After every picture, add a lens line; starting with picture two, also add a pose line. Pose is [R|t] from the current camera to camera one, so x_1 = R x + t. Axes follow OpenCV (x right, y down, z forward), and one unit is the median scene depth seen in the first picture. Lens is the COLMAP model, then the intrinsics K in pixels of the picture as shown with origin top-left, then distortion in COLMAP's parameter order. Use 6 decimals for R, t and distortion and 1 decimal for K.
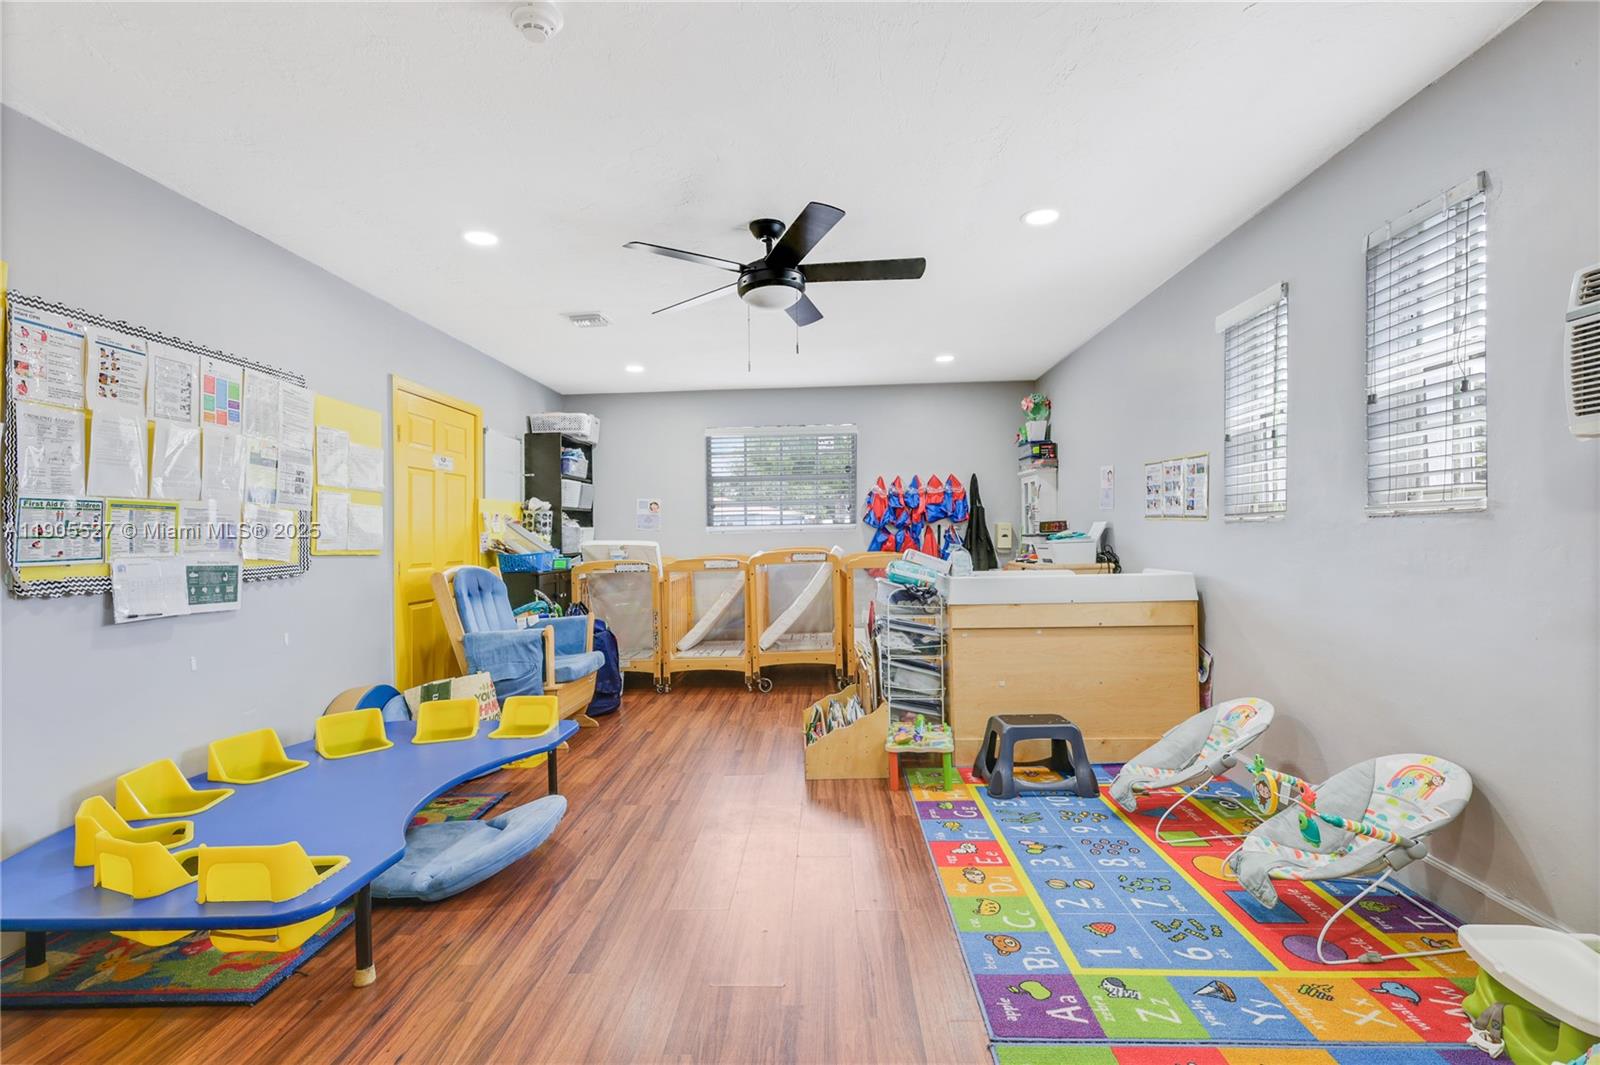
lens RADIAL K [[745.6, 0, 803.5], [0, 745.6, 510.6], [0, 0, 1]] dist [0.000748, 0.000411]
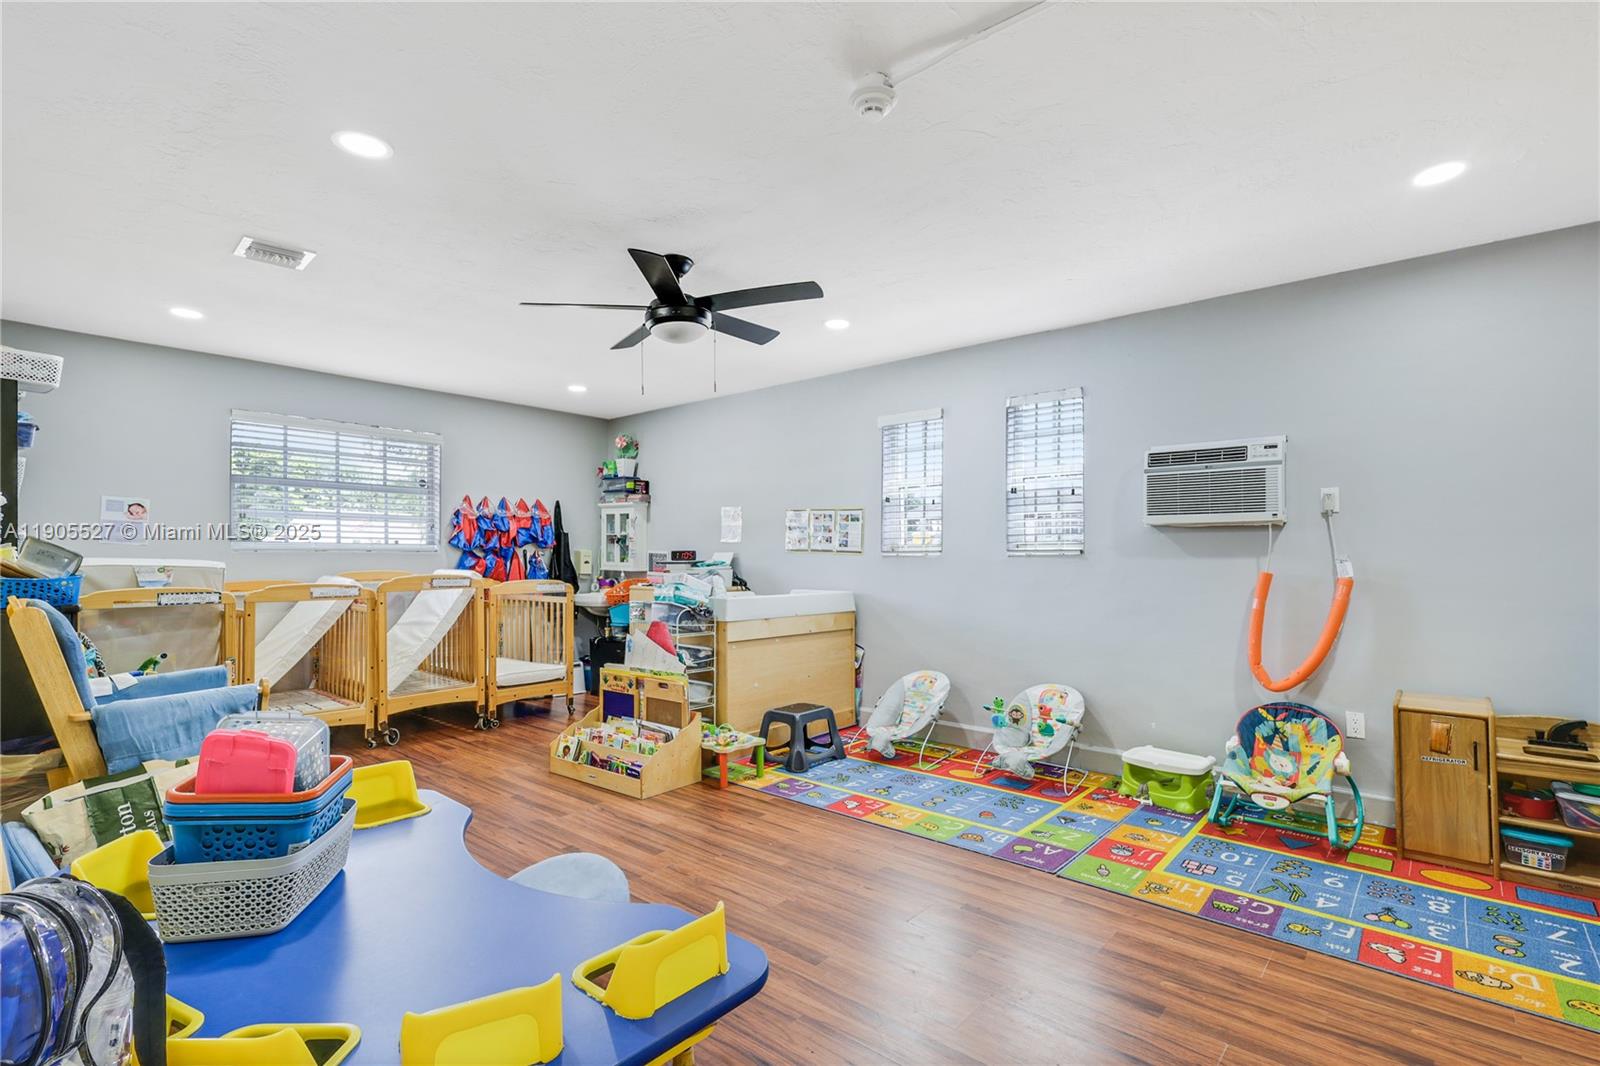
lens RADIAL K [[750.9, 0, 792.6], [0, 750.9, 518.0], [0, 0, 1]] dist [0.001855, 0.000909]
pose [[0.629466, 0.064482, 0.774348, -0.648846], [-0.043210, 0.997914, -0.047974, 0.016759], [-0.775826, -0.003262, 0.630939, 0.184400]]
